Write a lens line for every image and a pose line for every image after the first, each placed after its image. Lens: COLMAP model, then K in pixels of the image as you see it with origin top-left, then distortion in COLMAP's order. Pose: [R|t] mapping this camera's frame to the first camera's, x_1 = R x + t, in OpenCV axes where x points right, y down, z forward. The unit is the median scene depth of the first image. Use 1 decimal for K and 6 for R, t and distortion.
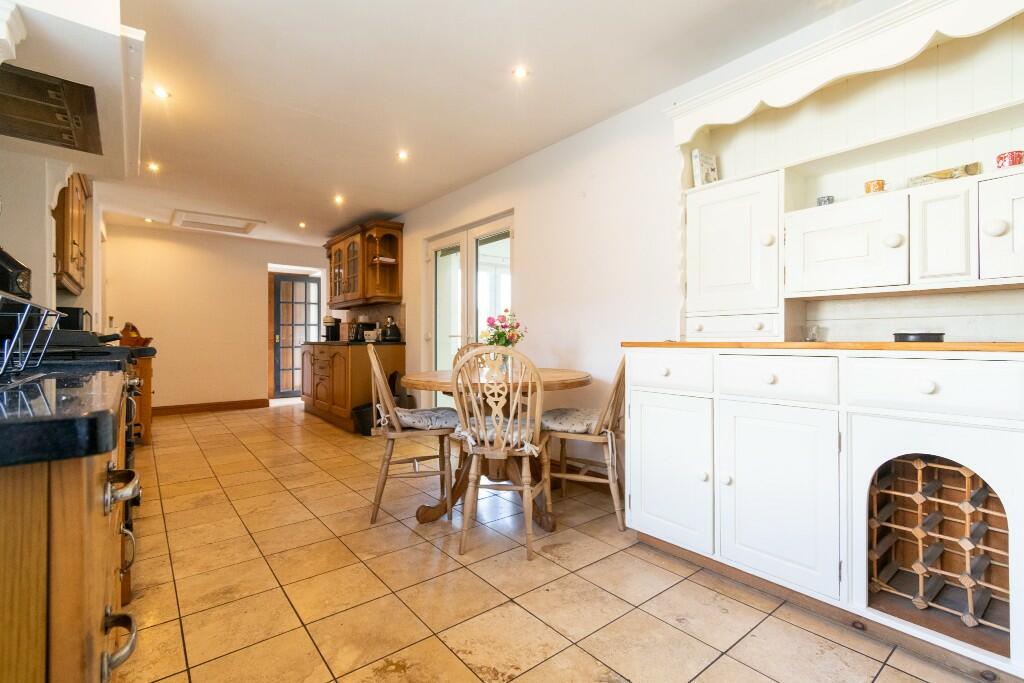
lens RADIAL K [[467.3, 0, 510.2], [0, 467.3, 337.3], [0, 0, 1]] dist [0.008206, -0.000377]
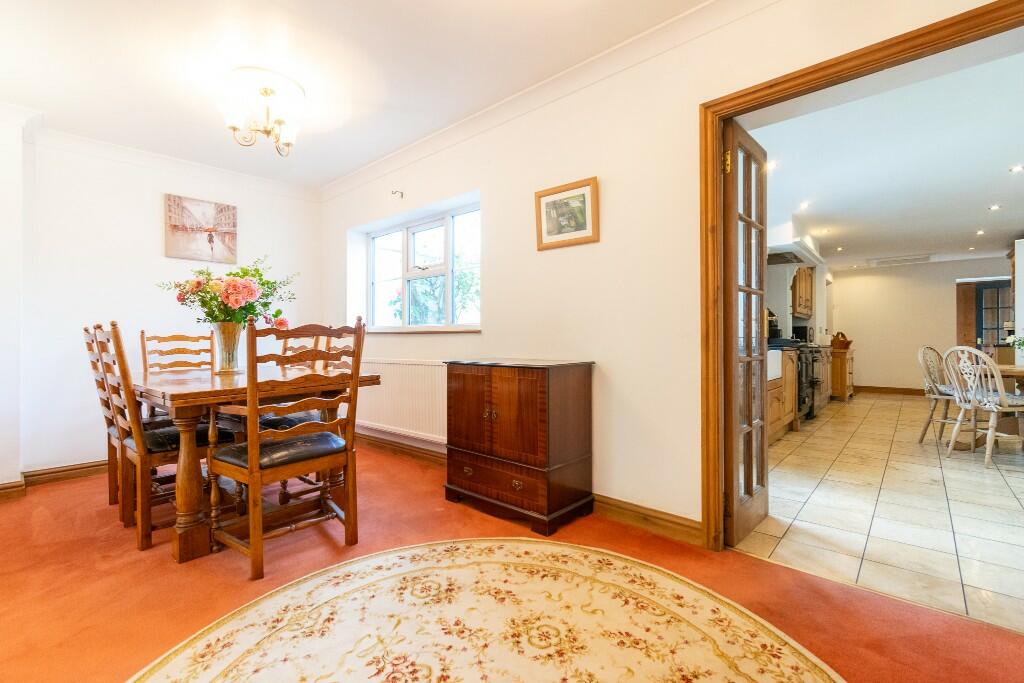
lens RADIAL K [[467.3, 0, 510.0], [0, 467.3, 337.8], [0, 0, 1]] dist [0.008206, -0.000377]
pose [[0.181158, -0.004036, -0.983446, 0.989212], [0.001764, 0.999991, -0.003779, -0.007804], [0.983452, -0.001051, 0.181163, -0.734942]]
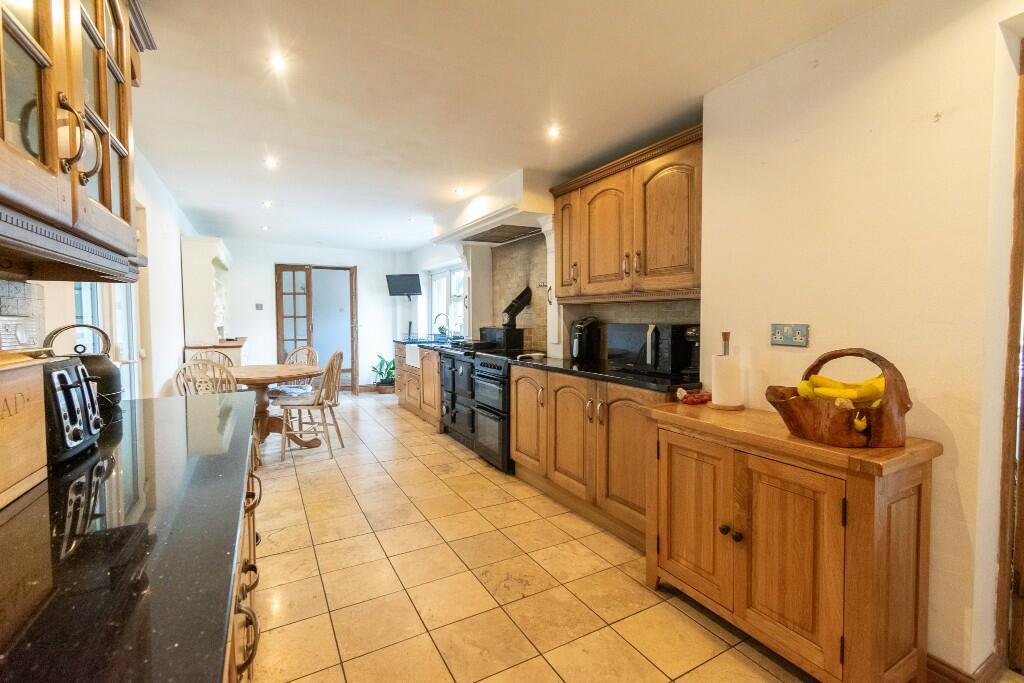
lens RADIAL K [[467.3, 0, 515.9], [0, 467.3, 335.3], [0, 0, 1]] dist [0.008206, -0.000377]
pose [[-0.986881, -0.007111, 0.161296, -1.001209], [-0.000603, 0.999185, 0.040358, -0.089052], [-0.161451, 0.039731, -0.986081, 2.143597]]
